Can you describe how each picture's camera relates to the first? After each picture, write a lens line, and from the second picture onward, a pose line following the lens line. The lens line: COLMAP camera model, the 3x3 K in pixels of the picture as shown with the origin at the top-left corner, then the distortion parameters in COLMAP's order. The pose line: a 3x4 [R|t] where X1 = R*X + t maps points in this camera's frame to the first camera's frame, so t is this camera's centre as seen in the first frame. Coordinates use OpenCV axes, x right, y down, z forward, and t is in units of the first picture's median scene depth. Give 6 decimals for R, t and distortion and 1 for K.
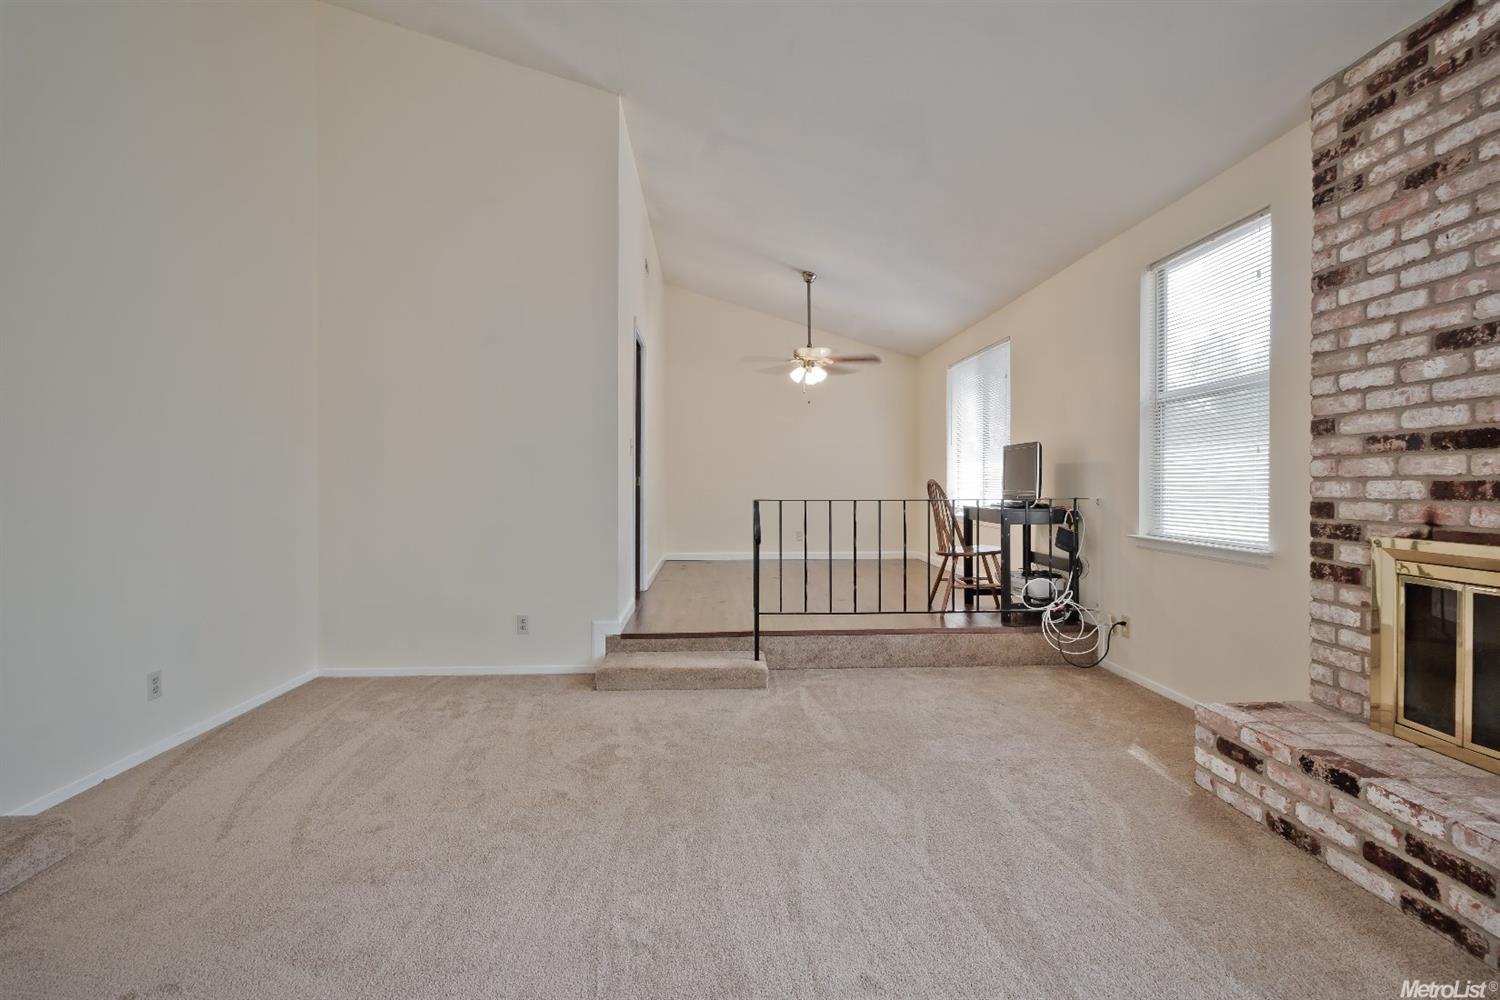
lens RADIAL K [[698.2, 0, 745.1], [0, 698.2, 479.8], [0, 0, 1]] dist [0.000813, 0.000175]
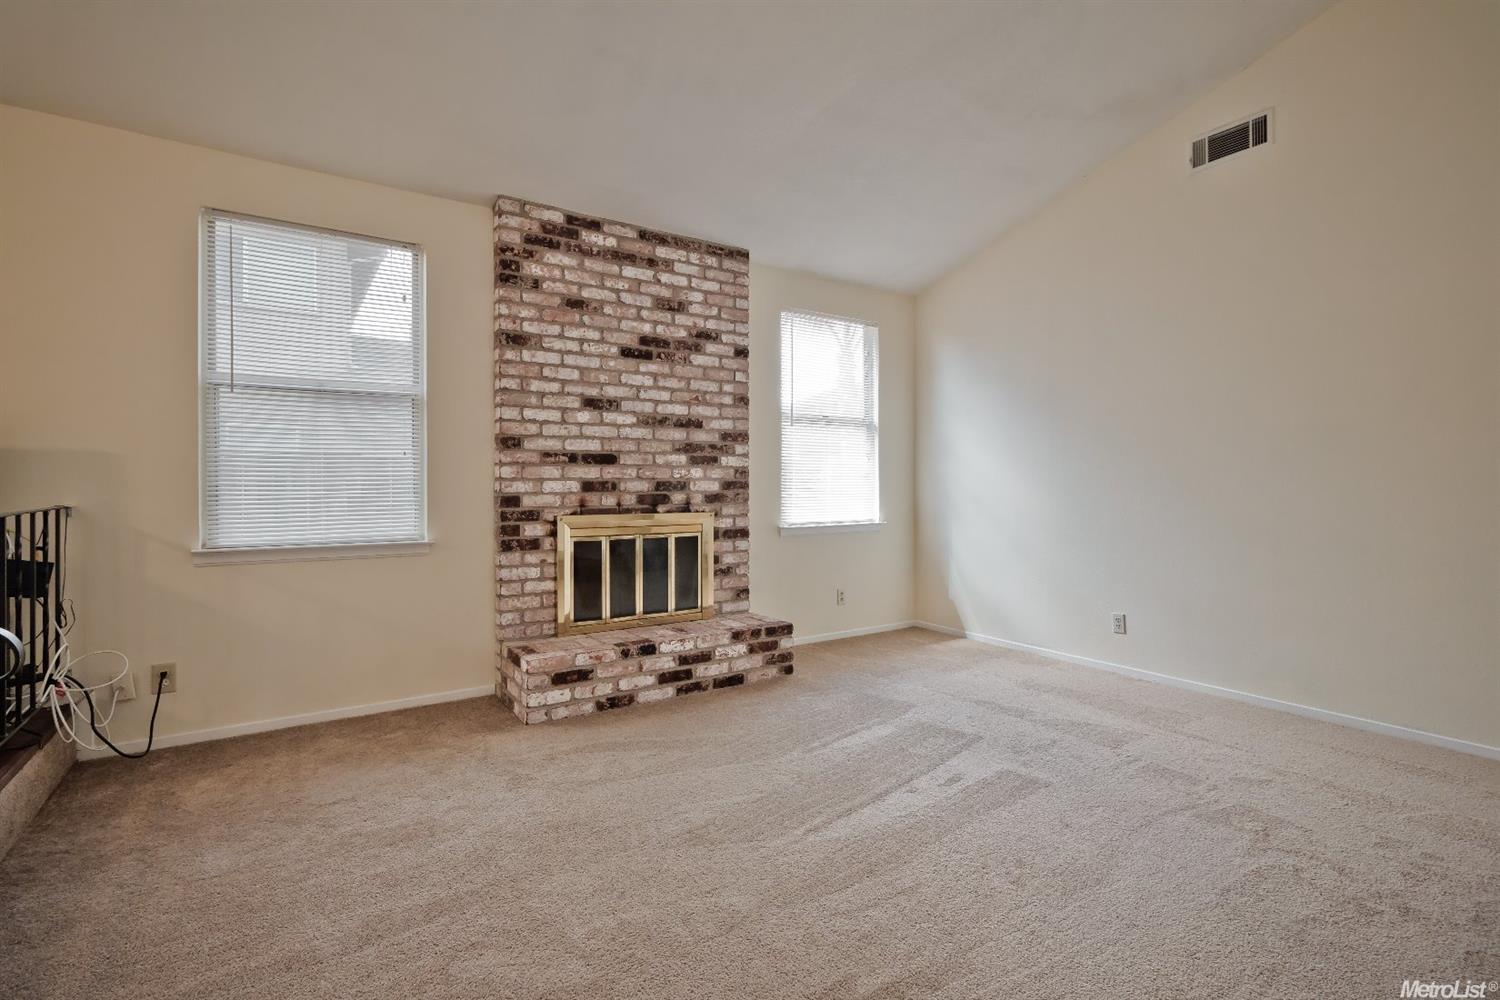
lens RADIAL K [[698.2, 0, 745.1], [0, 698.2, 479.8], [0, 0, 1]] dist [0.000813, 0.000175]
pose [[-0.517485, 0.004837, 0.855679, -0.679162], [-0.002708, 0.999970, -0.007291, 0.009084], [-0.855688, -0.006090, -0.517456, 1.457217]]
